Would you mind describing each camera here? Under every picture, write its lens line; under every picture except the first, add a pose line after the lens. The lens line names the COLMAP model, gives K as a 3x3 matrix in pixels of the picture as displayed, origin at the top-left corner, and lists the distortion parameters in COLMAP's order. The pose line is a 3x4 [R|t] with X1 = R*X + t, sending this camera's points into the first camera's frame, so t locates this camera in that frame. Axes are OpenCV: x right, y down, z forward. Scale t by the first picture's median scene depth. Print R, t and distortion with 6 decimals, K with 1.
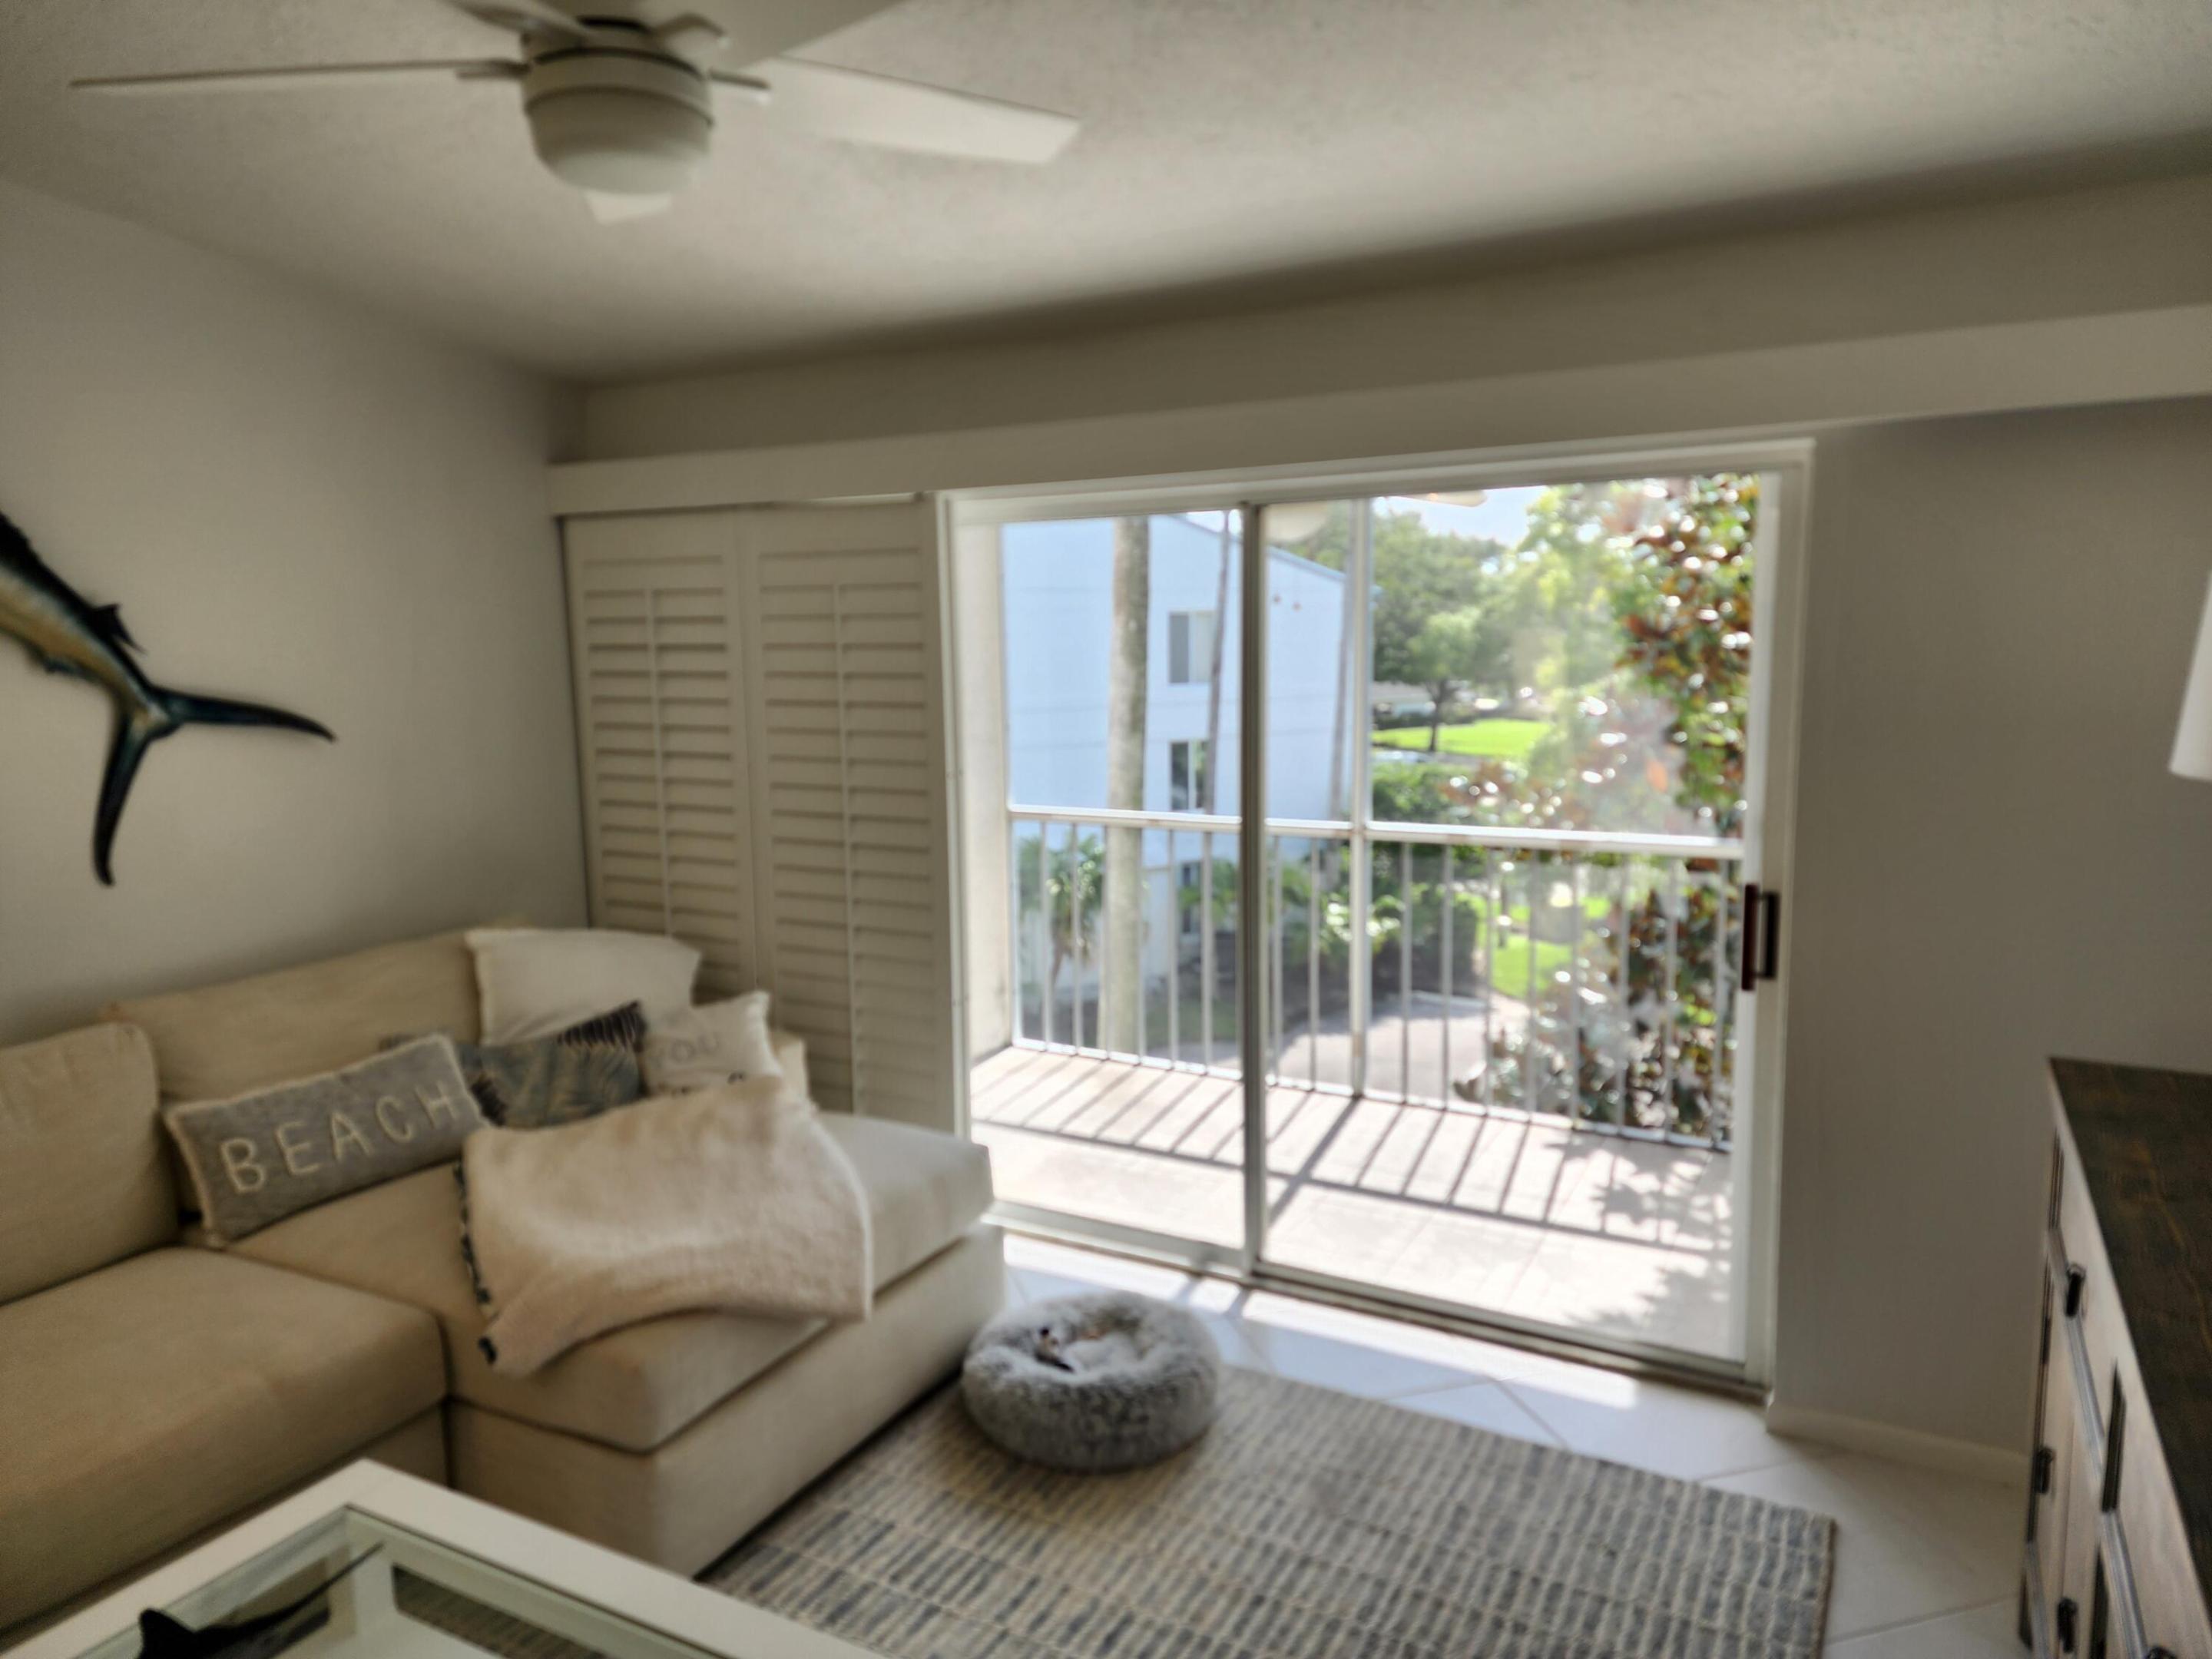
lens RADIAL K [[1468.4, 0, 1106.0], [0, 1468.4, 829.5], [0, 0, 1]] dist [0.061117, -0.001484]
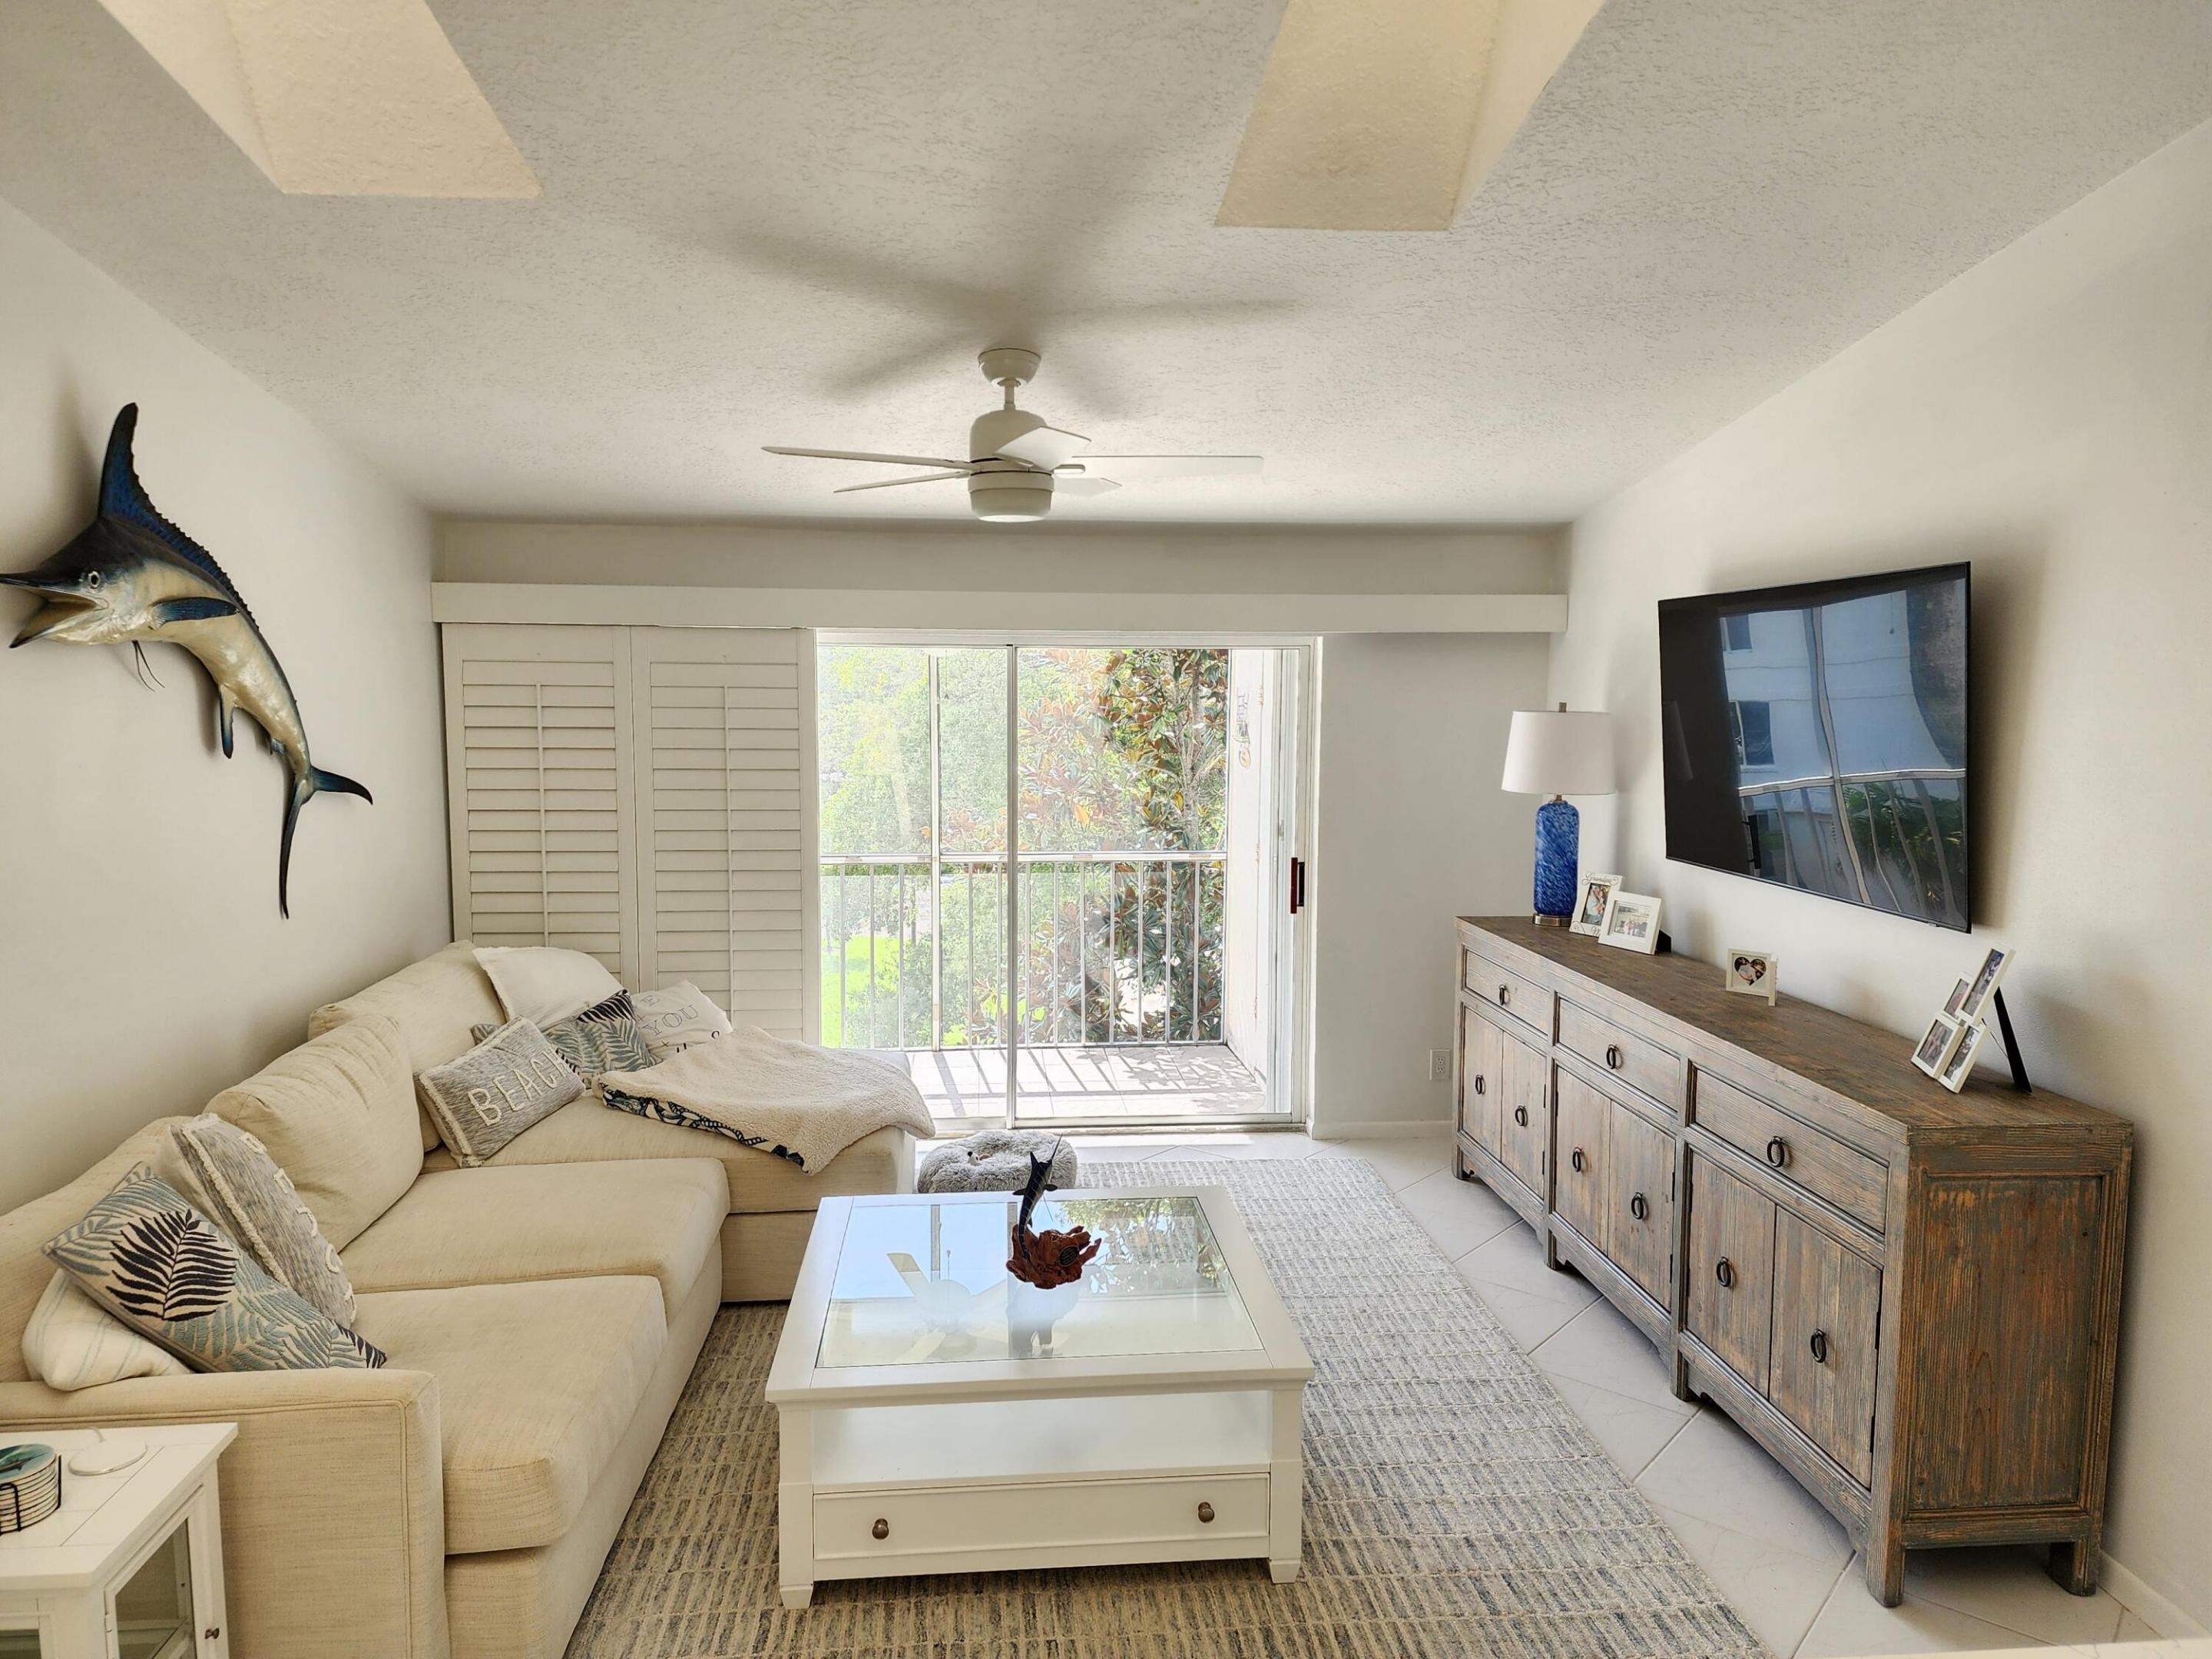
lens RADIAL K [[1468.4, 0, 1106.0], [0, 1468.4, 829.5], [0, 0, 1]] dist [0.061117, -0.001484]
pose [[0.829298, -0.031741, 0.557904, -0.457794], [0.058295, 0.997852, -0.029882, 0.023693], [-0.555757, 0.057305, 0.829367, -0.249152]]
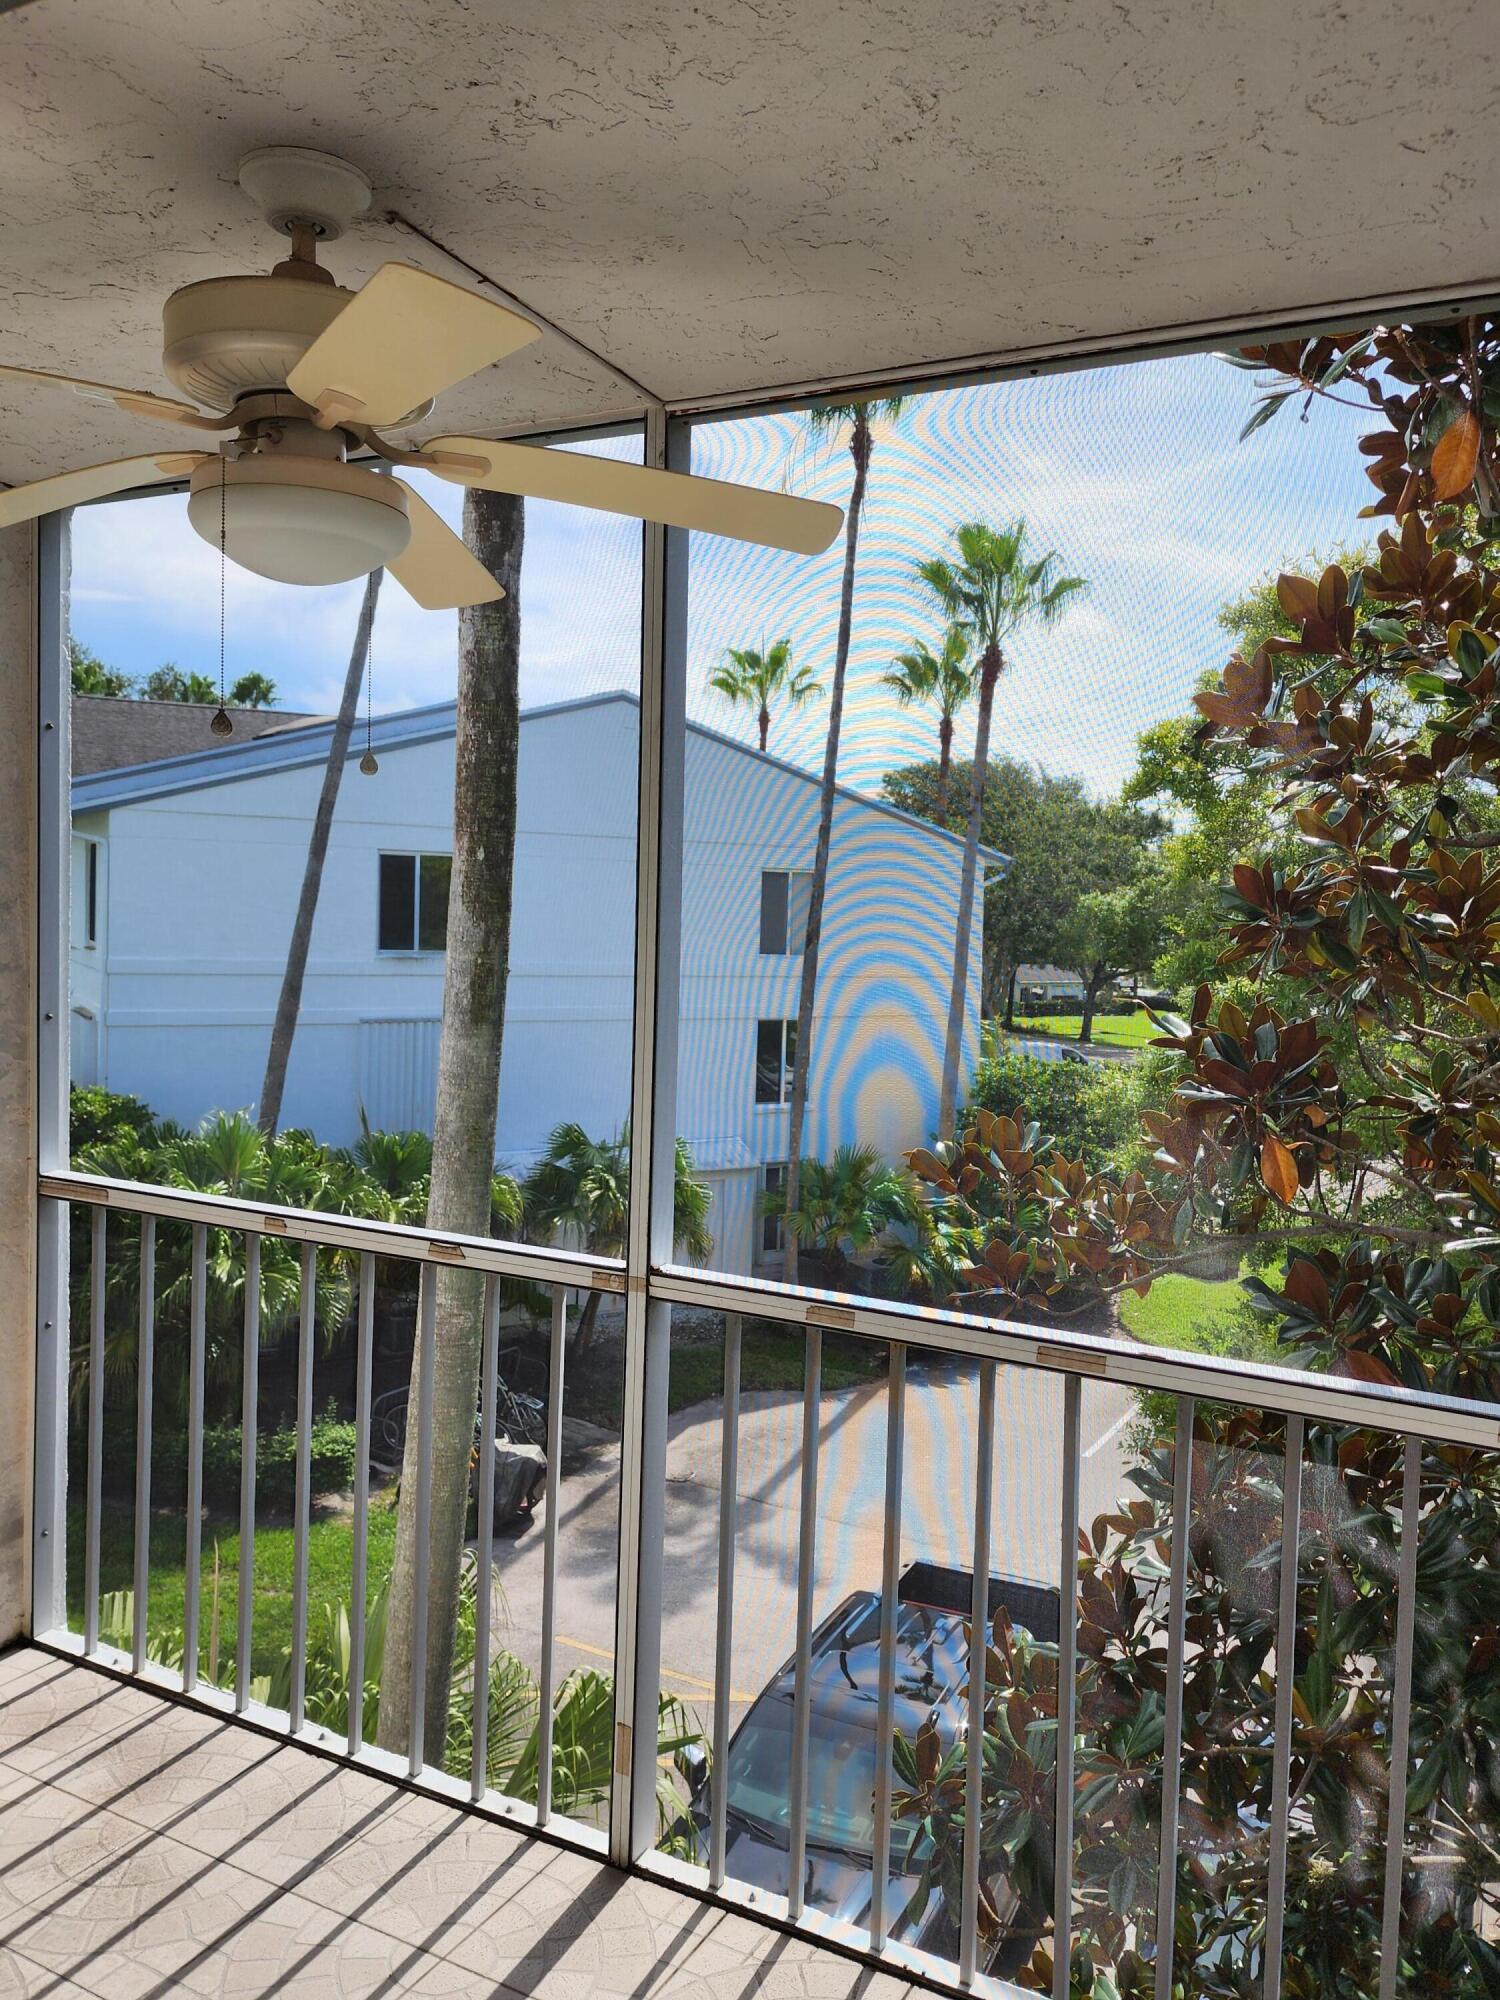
lens RADIAL K [[1556.0, 0, 750.0], [0, 1556.0, 1000.0], [0, 0, 1]] dist [0.101476, -0.104933]
pose [[0.999021, 0.044231, 0.000745, 0.205837], [-0.044078, 0.996705, -0.068089, -0.056263], [-0.003754, 0.067989, 0.997679, 0.502007]]
